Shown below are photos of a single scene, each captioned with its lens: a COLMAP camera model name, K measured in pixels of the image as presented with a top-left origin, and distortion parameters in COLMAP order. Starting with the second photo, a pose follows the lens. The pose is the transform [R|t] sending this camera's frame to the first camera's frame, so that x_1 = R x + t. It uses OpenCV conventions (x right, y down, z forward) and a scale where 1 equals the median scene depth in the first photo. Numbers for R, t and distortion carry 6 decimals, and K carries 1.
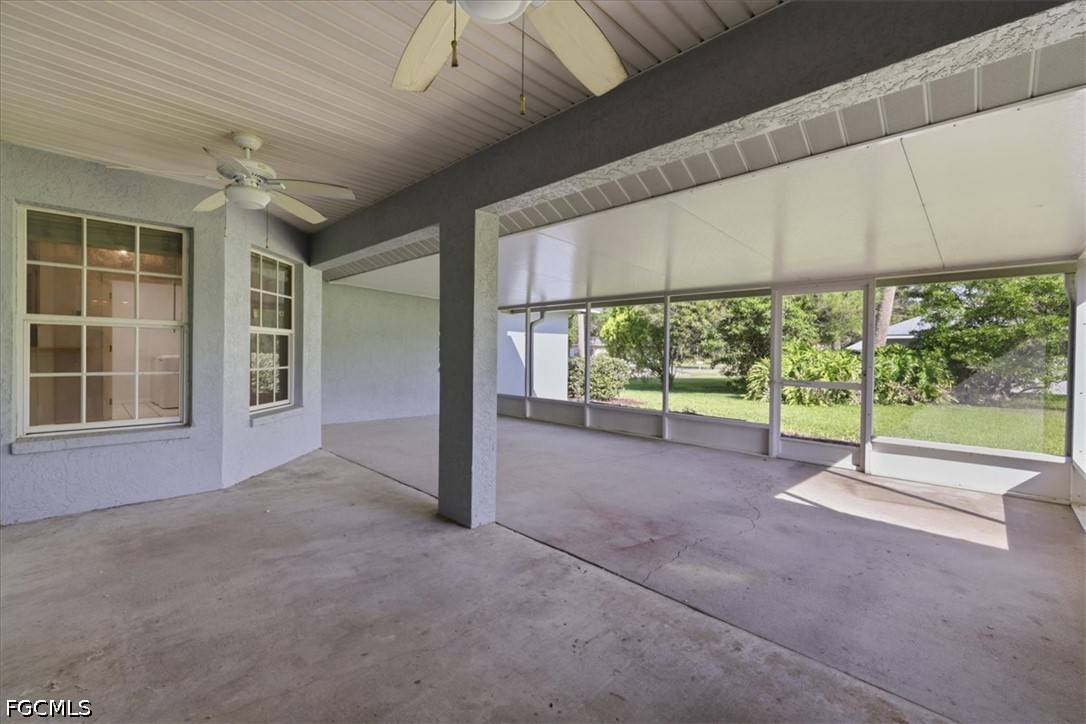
lens RADIAL K [[452.5, 0, 541.1], [0, 452.5, 356.1], [0, 0, 1]] dist [0.000403, -0.000106]
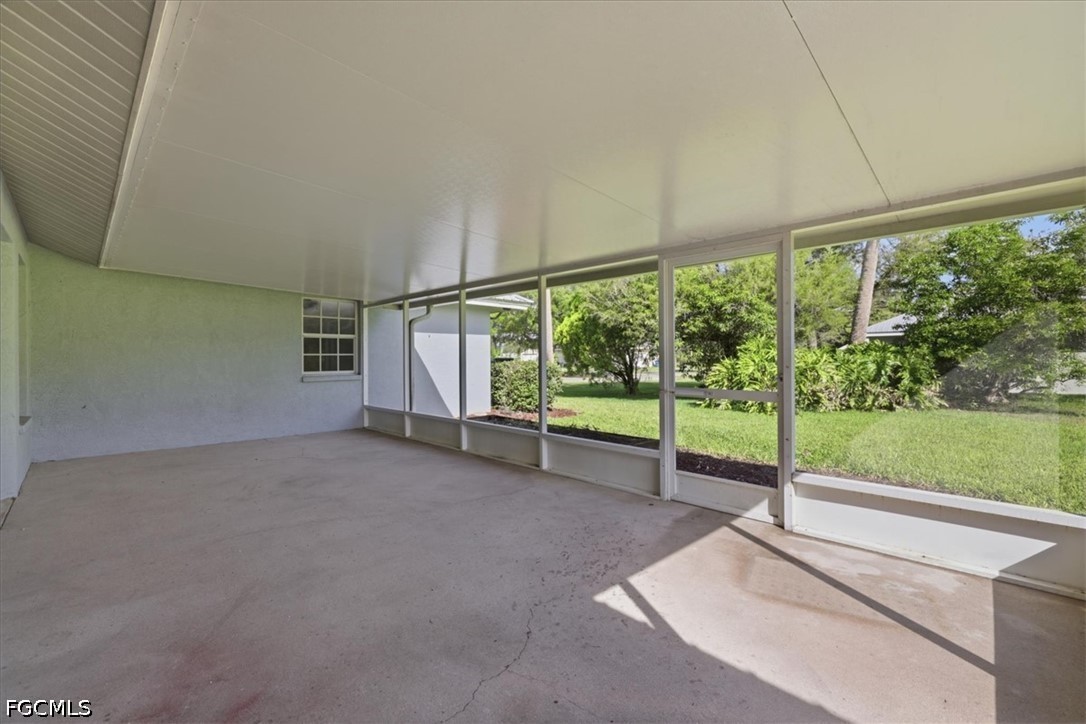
lens RADIAL K [[452.5, 0, 541.1], [0, 452.5, 356.1], [0, 0, 1]] dist [0.000403, -0.000106]
pose [[0.999852, -0.017152, 0.001132, 0.155748], [0.017165, 0.999774, -0.012509, 0.004324], [-0.000917, 0.012527, 0.999921, 0.145823]]
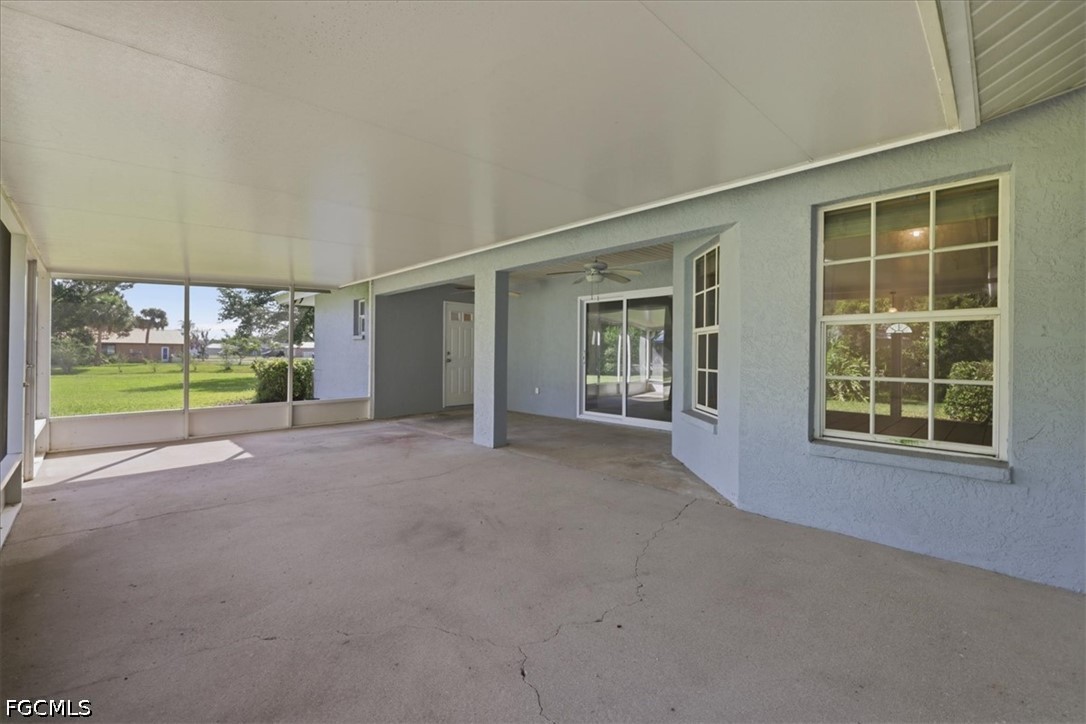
lens RADIAL K [[452.5, 0, 541.1], [0, 452.5, 356.1], [0, 0, 1]] dist [0.000403, -0.000106]
pose [[-0.999581, -0.024285, 0.015742, -0.109549], [-0.024113, 0.999648, 0.011046, -0.002009], [-0.016004, 0.010662, -0.999815, 0.784779]]
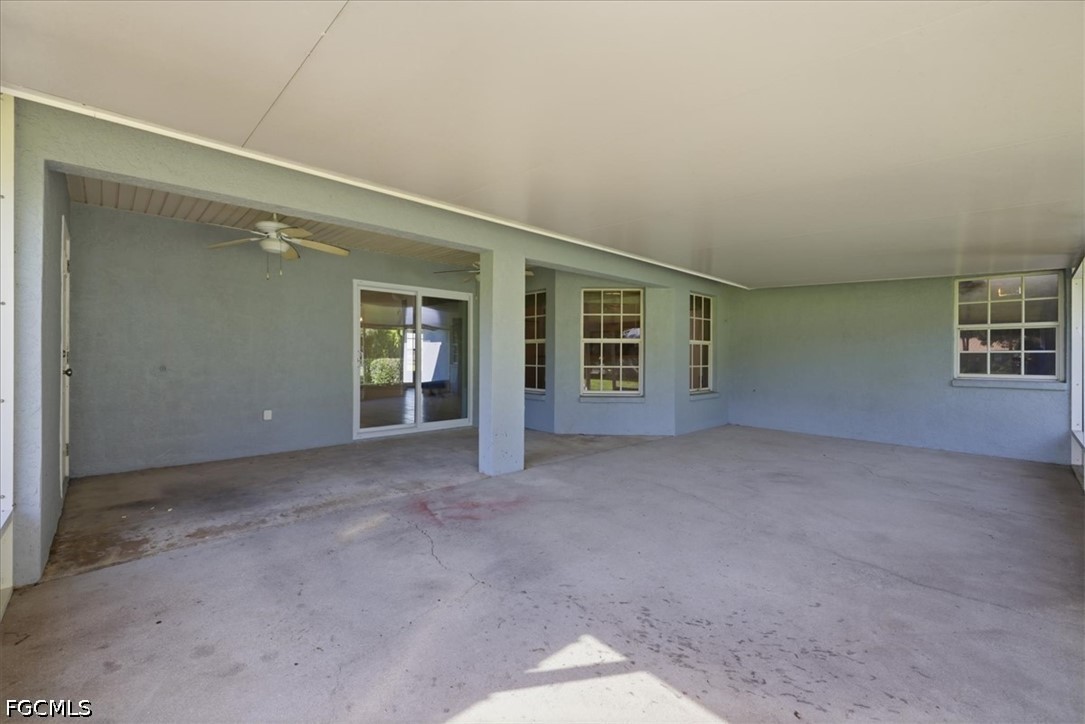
lens RADIAL K [[452.1, 0, 540.6], [0, 452.1, 356.1], [0, 0, 1]] dist [0.000403, -0.000106]
pose [[-0.032794, -0.012596, -0.999383, 0.348433], [-0.013359, 0.999837, -0.012163, 0.005703], [0.999373, 0.012952, -0.032957, 0.330694]]
